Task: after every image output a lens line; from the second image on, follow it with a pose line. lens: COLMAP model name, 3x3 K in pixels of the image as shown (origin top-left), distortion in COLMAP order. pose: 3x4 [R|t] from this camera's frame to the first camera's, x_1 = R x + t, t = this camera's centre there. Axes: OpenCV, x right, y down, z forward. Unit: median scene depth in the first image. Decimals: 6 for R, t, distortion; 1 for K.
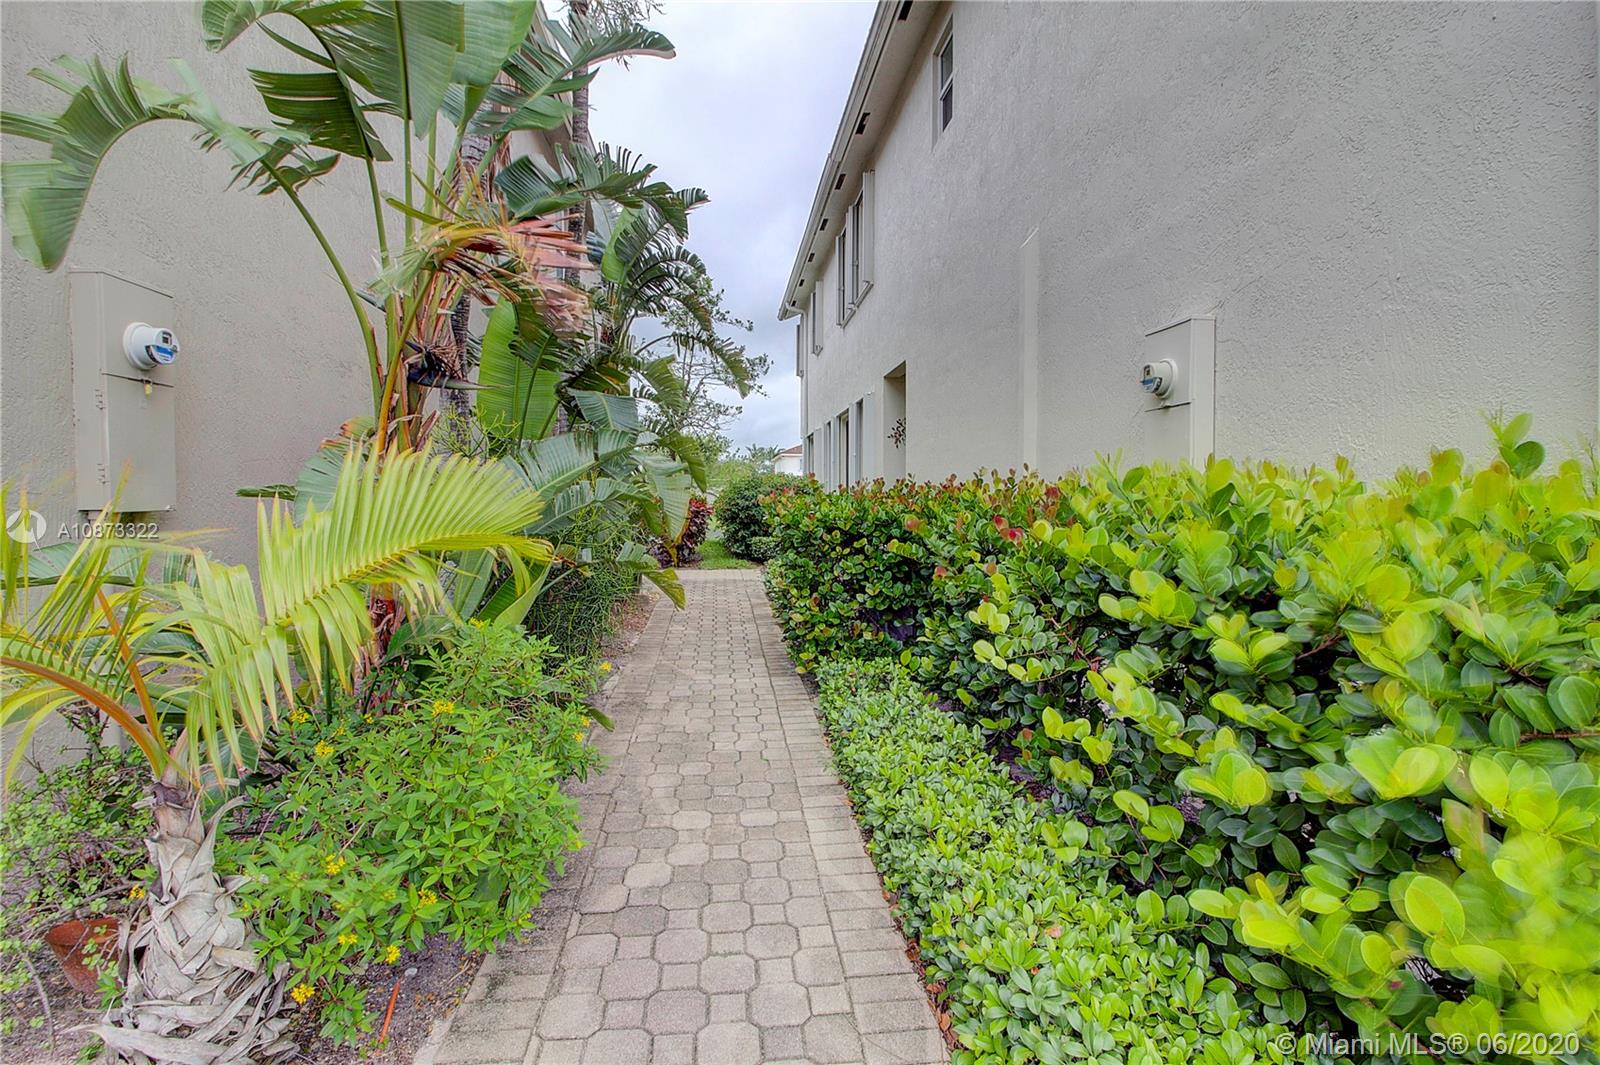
lens RADIAL K [[739.4, 0, 806.7], [0, 739.4, 516.6], [0, 0, 1]] dist [0.004665, -0.015312]
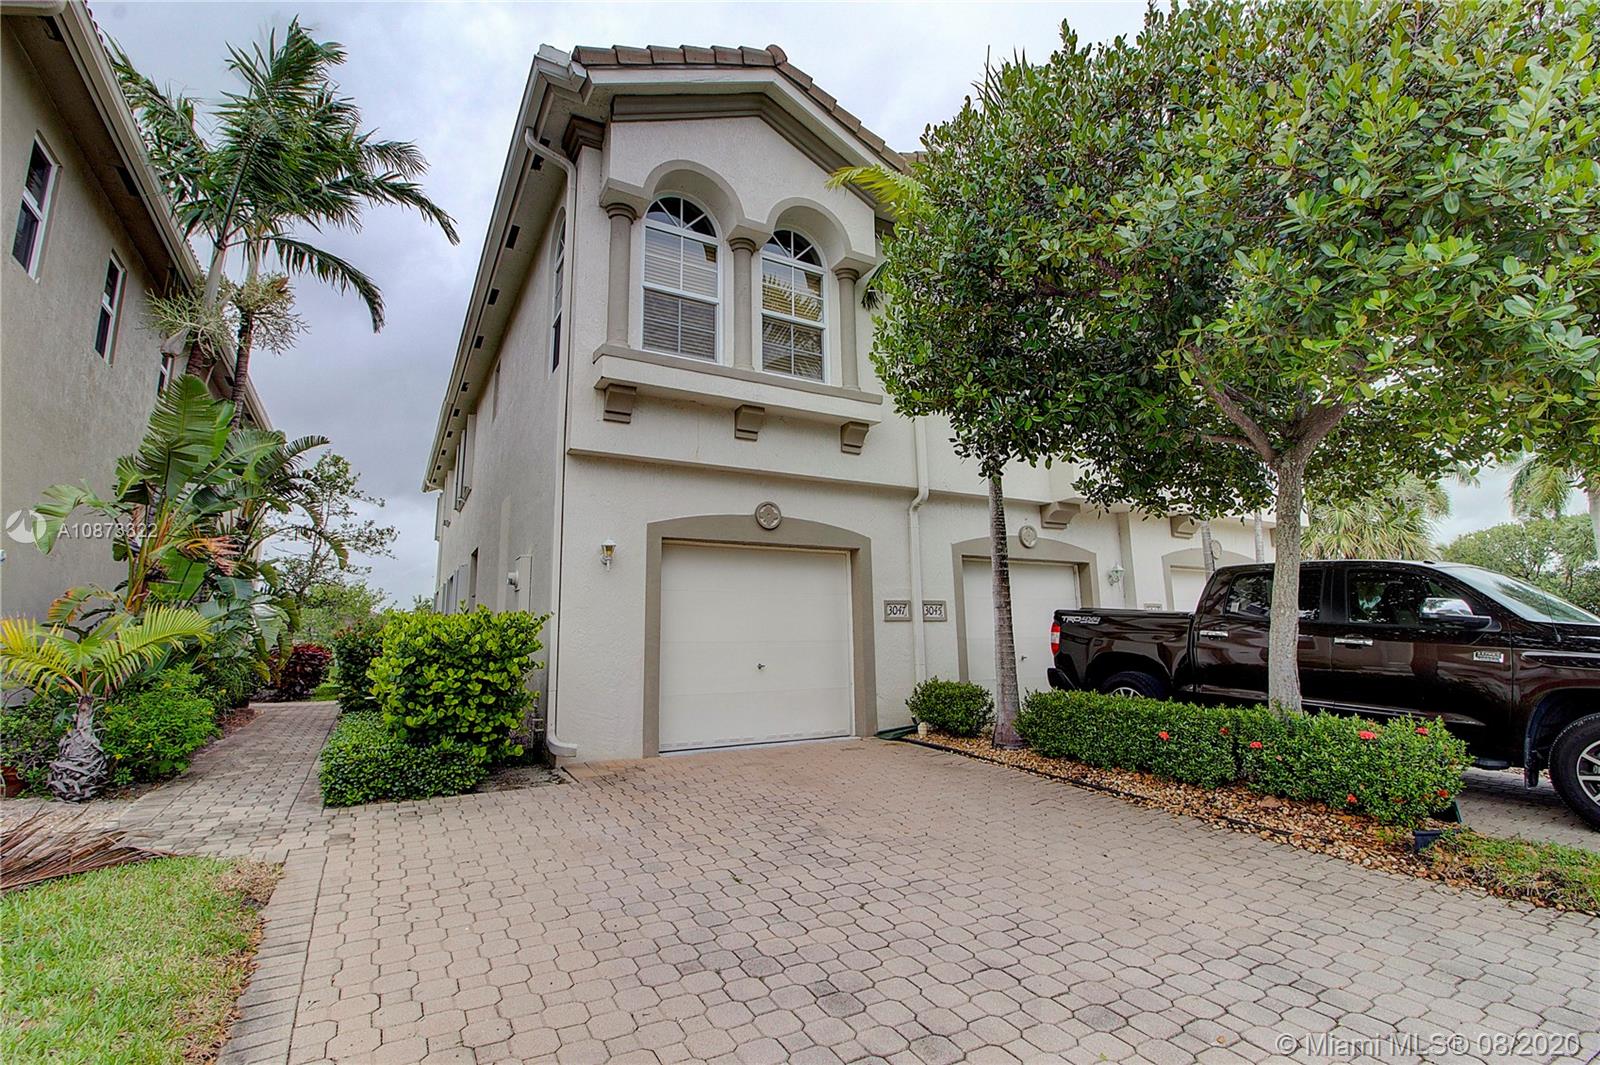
lens RADIAL K [[739.4, 0, 806.7], [0, 739.4, 516.6], [0, 0, 1]] dist [0.004665, -0.015312]
pose [[0.920740, 0.053074, 0.386550, 0.145744], [0.027069, 0.979629, -0.198983, 0.042700], [-0.389236, 0.193676, 0.900547, -0.561620]]
